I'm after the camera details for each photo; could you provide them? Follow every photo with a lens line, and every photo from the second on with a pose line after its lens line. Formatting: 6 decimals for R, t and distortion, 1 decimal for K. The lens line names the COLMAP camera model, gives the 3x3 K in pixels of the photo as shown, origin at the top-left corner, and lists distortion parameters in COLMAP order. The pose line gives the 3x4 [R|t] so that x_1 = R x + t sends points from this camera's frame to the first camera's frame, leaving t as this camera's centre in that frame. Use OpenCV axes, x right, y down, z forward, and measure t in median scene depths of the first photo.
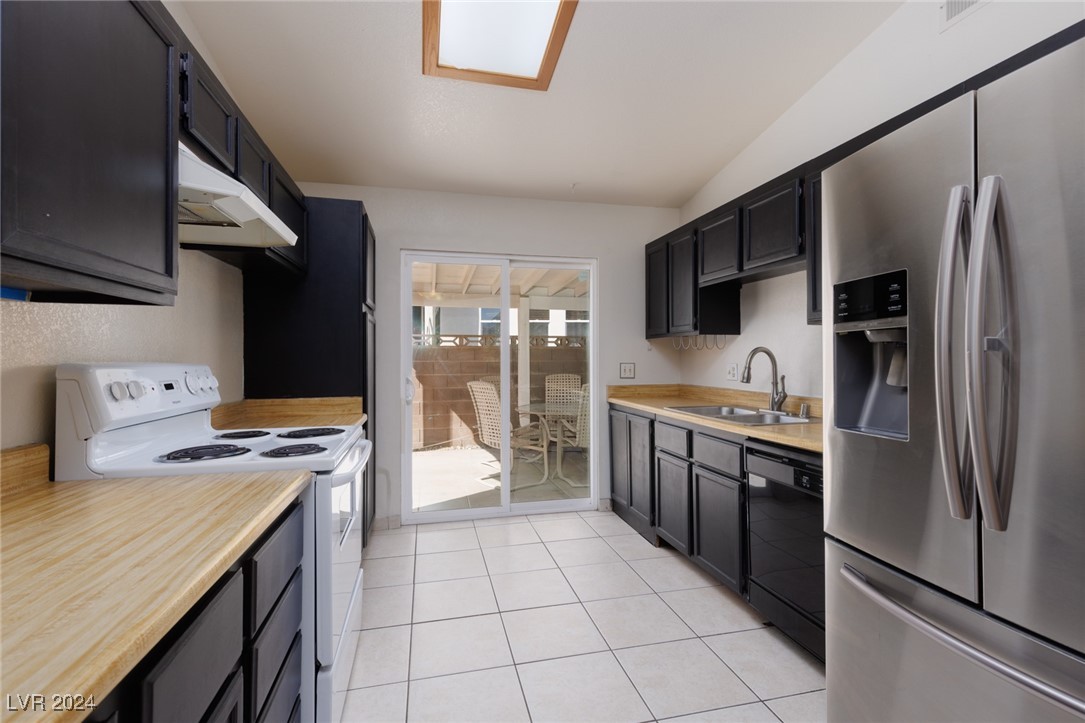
lens RADIAL K [[488.9, 0, 542.2], [0, 488.9, 358.3], [0, 0, 1]] dist [0.002461, 0.000104]
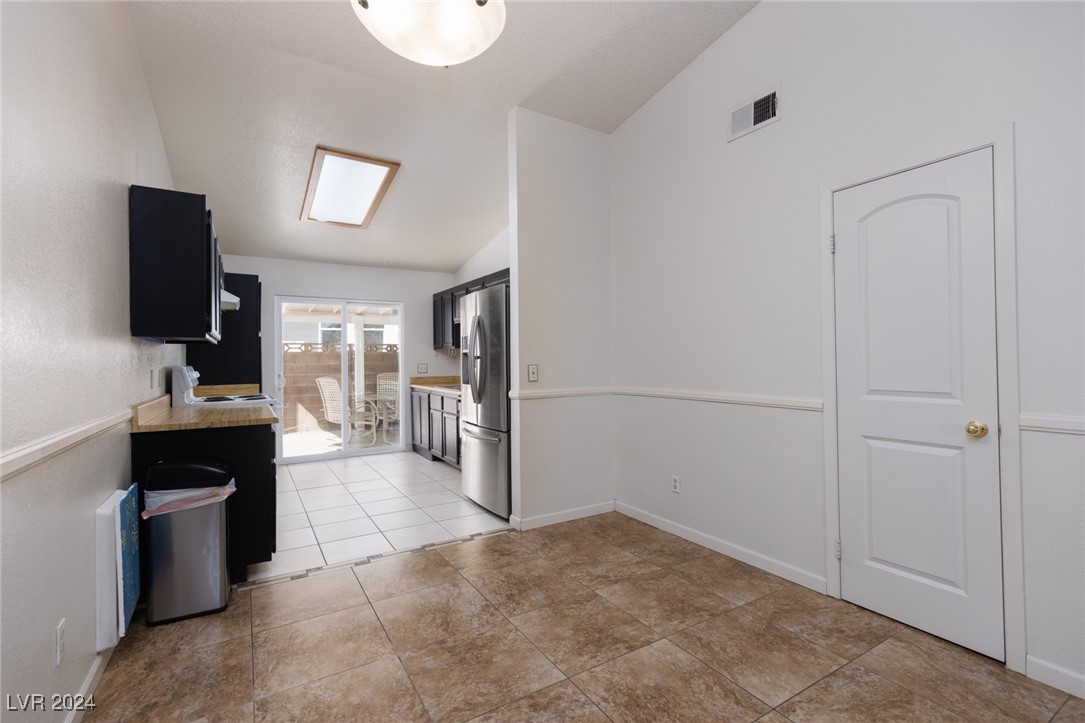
lens RADIAL K [[488.9, 0, 552.4], [0, 488.9, 355.6], [0, 0, 1]] dist [0.002461, 0.000104]
pose [[0.946279, -0.003279, 0.323336, 0.036869], [0.006322, 0.999945, -0.008361, -0.001622], [-0.323291, 0.009955, 0.946247, -0.541209]]
